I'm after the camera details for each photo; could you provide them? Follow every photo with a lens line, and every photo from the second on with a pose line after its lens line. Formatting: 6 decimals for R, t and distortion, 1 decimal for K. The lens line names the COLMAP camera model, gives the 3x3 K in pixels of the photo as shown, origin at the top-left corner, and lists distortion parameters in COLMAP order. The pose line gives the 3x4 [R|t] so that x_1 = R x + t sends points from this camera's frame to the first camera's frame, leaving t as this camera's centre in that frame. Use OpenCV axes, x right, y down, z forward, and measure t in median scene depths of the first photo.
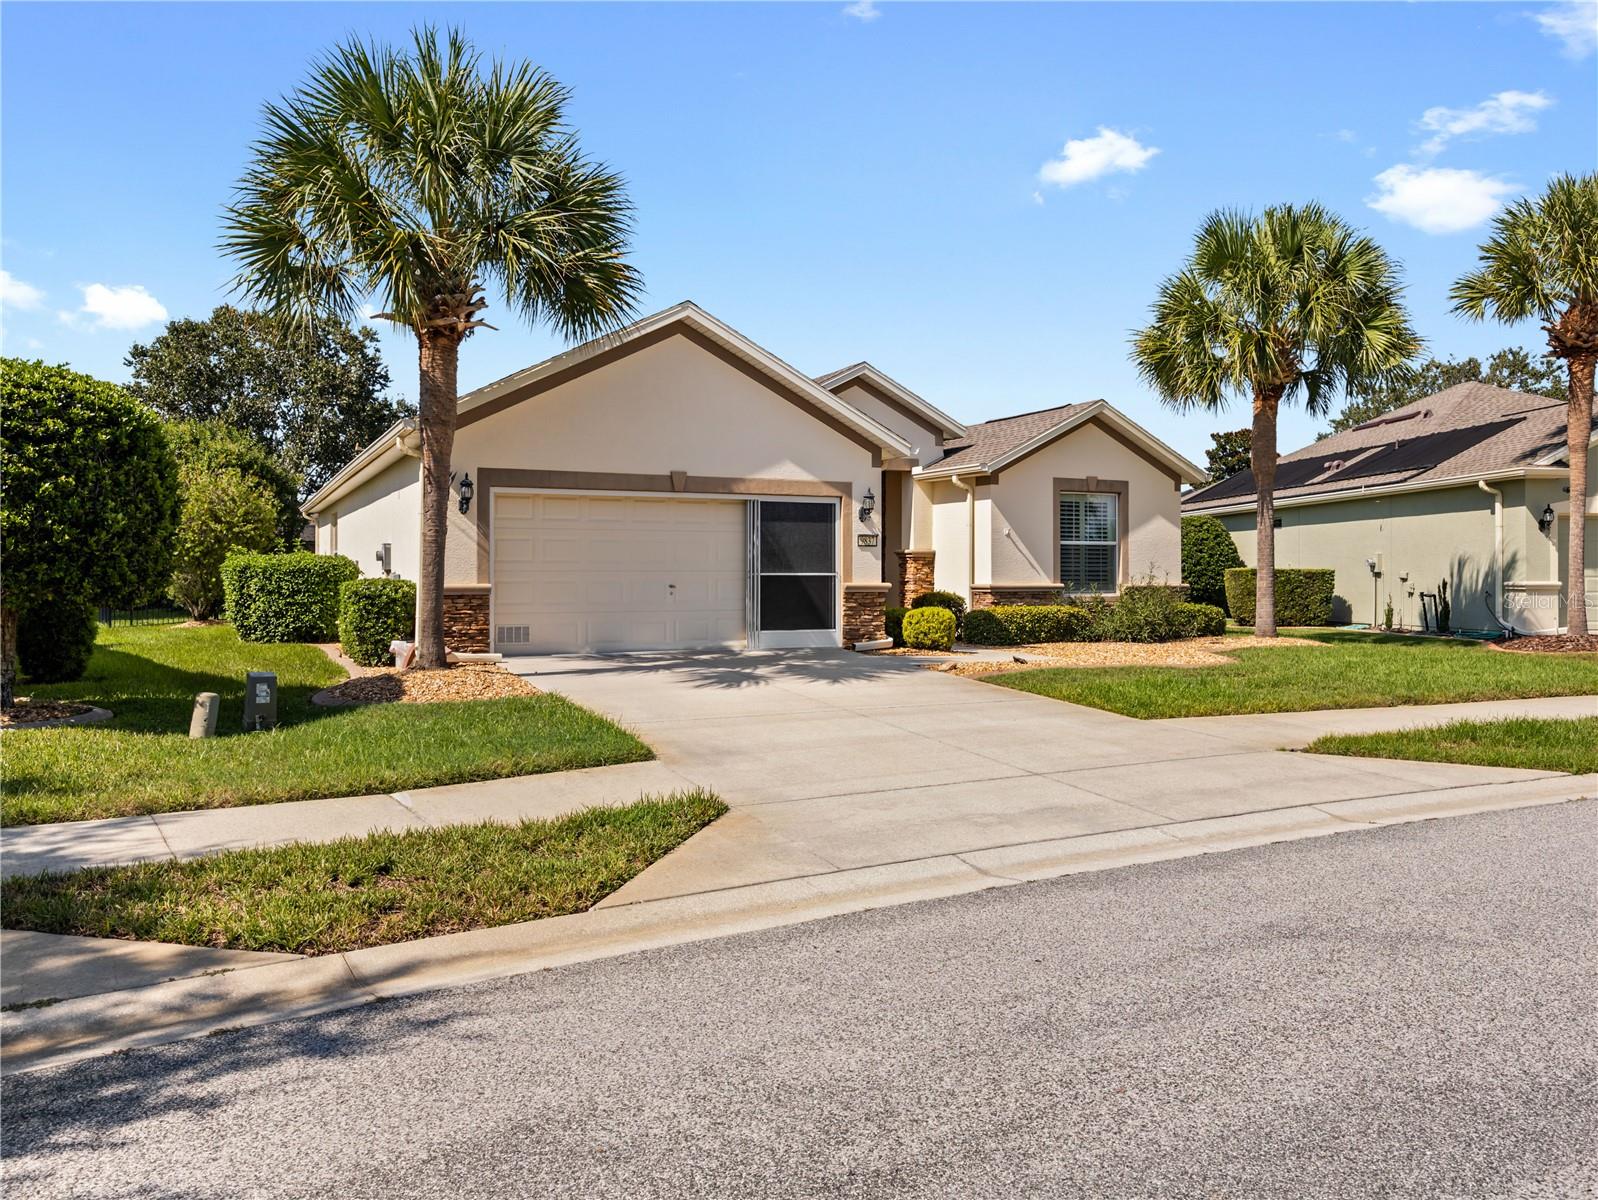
lens RADIAL K [[1062.1, 0, 799.0], [0, 1062.1, 600.0], [0, 0, 1]] dist [0.002325, 0.000516]
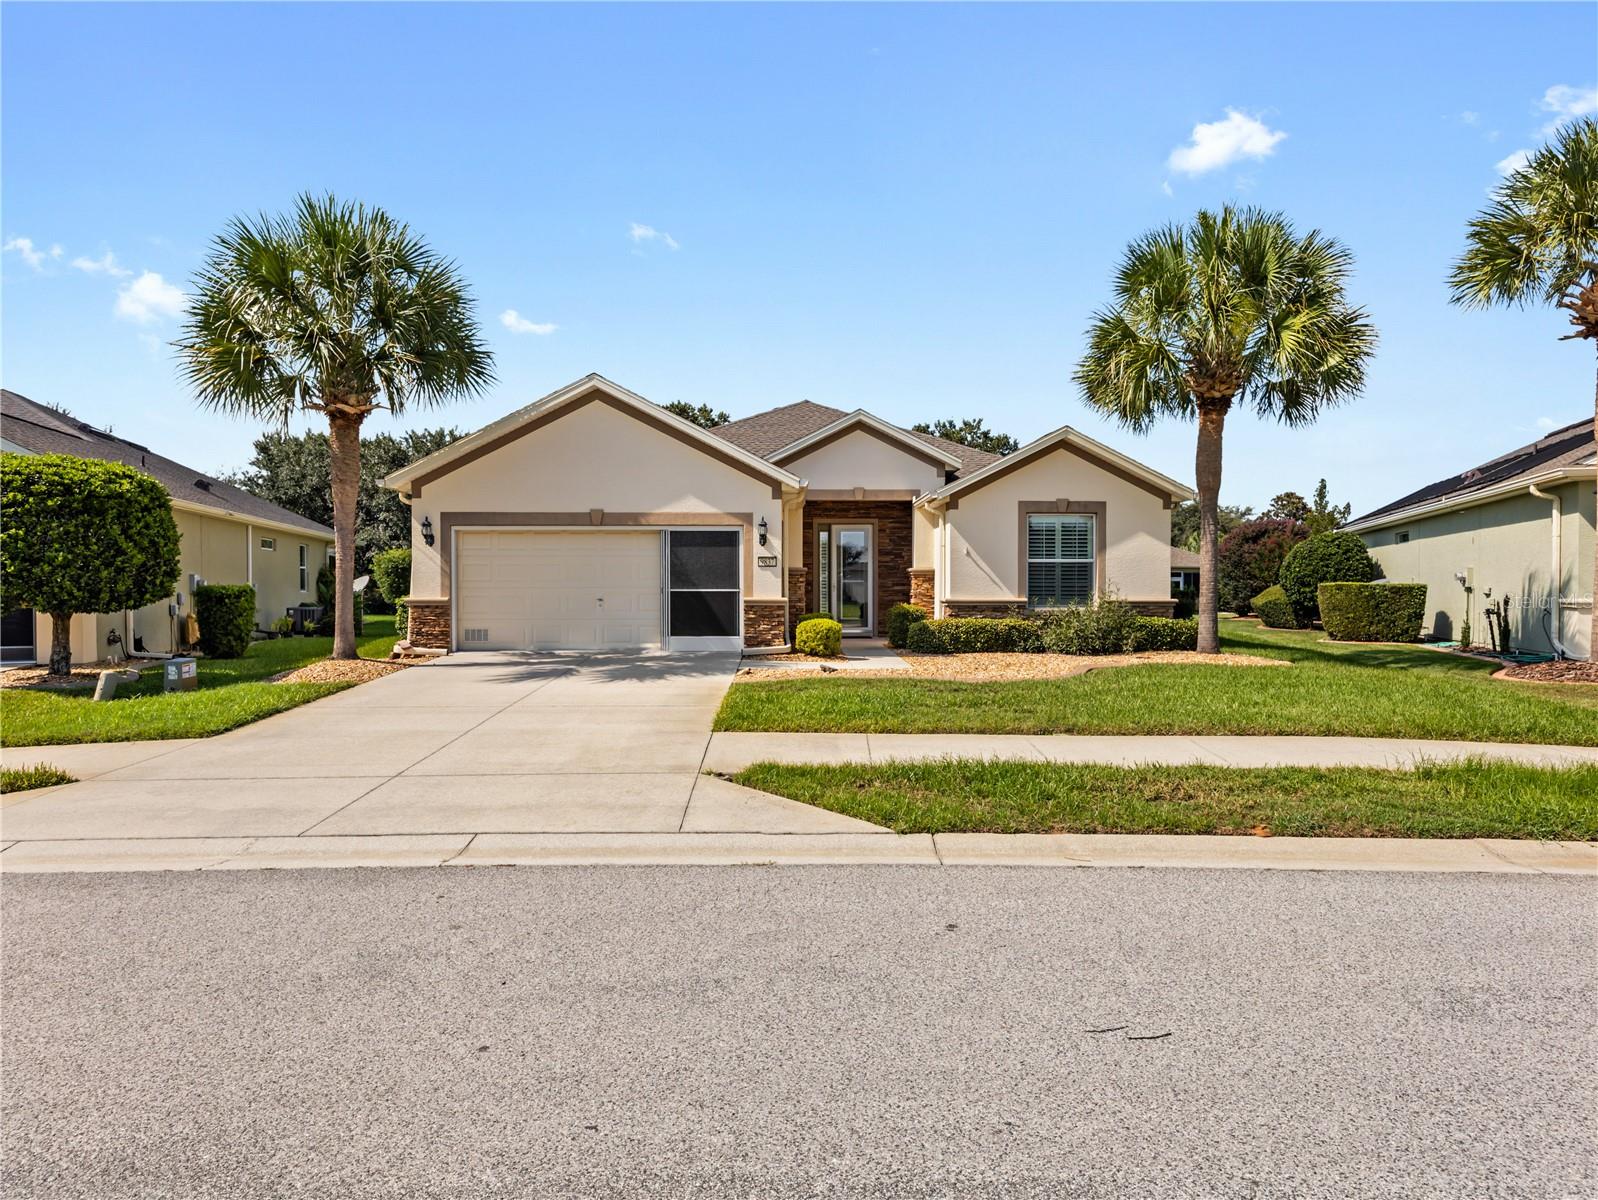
lens RADIAL K [[811.6, 0, 799.0], [0, 811.6, 600.0], [0, 0, 1]] dist [-0.004937, -0.000747]
pose [[0.925838, 0.005589, -0.377880, 0.438555], [-0.008739, 0.999940, -0.006622, -0.007753], [0.377820, 0.009434, 0.925831, 0.181765]]
